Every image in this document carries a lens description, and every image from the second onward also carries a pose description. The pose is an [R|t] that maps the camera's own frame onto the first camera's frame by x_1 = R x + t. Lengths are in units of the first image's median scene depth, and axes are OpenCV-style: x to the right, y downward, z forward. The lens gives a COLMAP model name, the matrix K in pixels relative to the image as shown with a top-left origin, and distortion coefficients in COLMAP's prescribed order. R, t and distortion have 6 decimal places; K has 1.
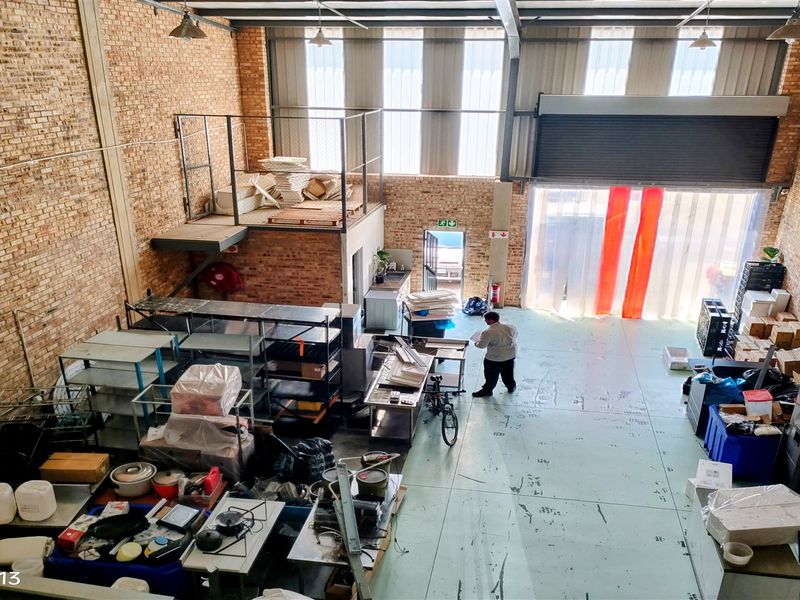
lens RADIAL K [[564.0, 0, 417.4], [0, 564.0, 298.1], [0, 0, 1]] dist [0.026887, -0.005288]
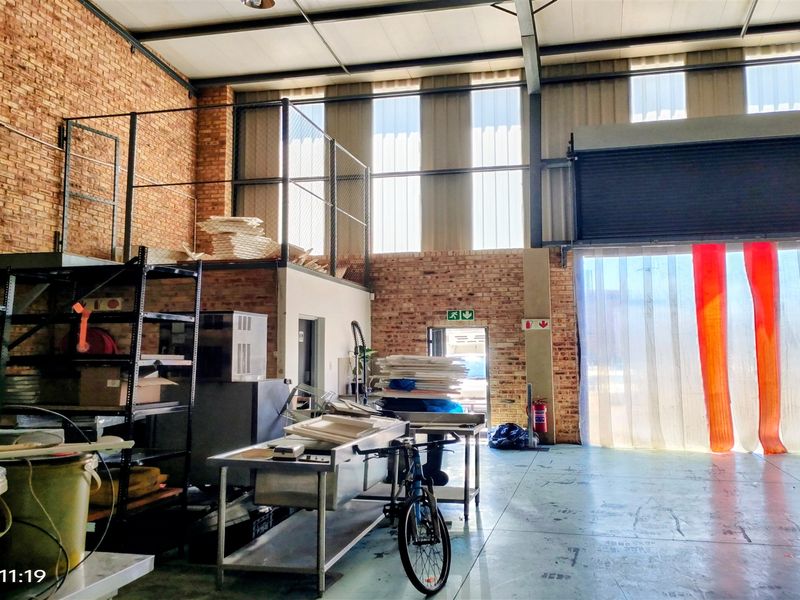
lens RADIAL K [[564.0, 0, 417.4], [0, 564.0, 298.1], [0, 0, 1]] dist [0.026887, -0.005288]
pose [[0.997025, -0.032786, -0.069755, 0.051532], [-0.000233, 0.903735, -0.428093, 0.153577], [0.077076, 0.426836, 0.901038, 0.375779]]
